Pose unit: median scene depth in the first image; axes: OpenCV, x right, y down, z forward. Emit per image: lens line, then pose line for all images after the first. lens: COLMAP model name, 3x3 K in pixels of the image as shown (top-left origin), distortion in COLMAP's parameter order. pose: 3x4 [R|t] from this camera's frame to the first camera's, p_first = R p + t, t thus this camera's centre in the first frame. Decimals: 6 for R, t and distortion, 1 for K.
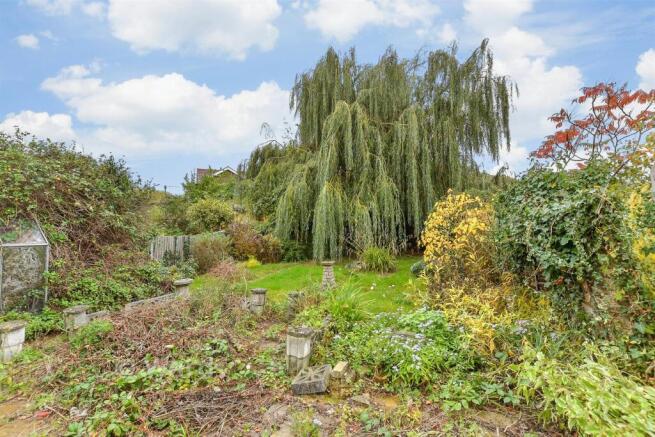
lens RADIAL K [[286.1, 0, 324.9], [0, 286.1, 214.5], [0, 0, 1]] dist [-0.017230, 0.002435]
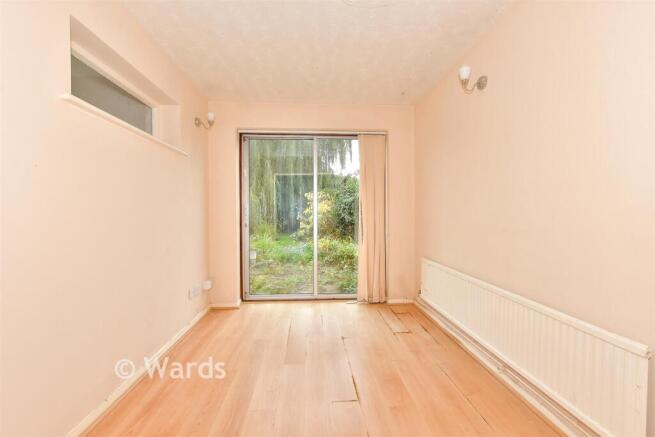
lens RADIAL K [[286.1, 0, 326.5], [0, 286.1, 216.7], [0, 0, 1]] dist [-0.017230, 0.002435]
pose [[0.896331, 0.010765, 0.443255, -0.155648], [-0.028123, 0.999073, 0.032606, 0.014896], [-0.442493, -0.041691, 0.895802, -0.349964]]
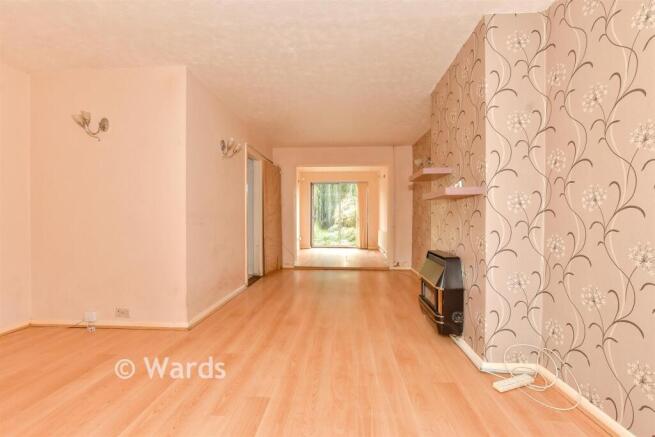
lens RADIAL K [[286.1, 0, 327.6], [0, 286.1, 218.6], [0, 0, 1]] dist [-0.017230, 0.002435]
pose [[0.944750, 0.013774, 0.327501, -0.785771], [-0.025365, 0.999193, 0.031148, 0.014736], [-0.326808, -0.037735, 0.944337, -2.104810]]
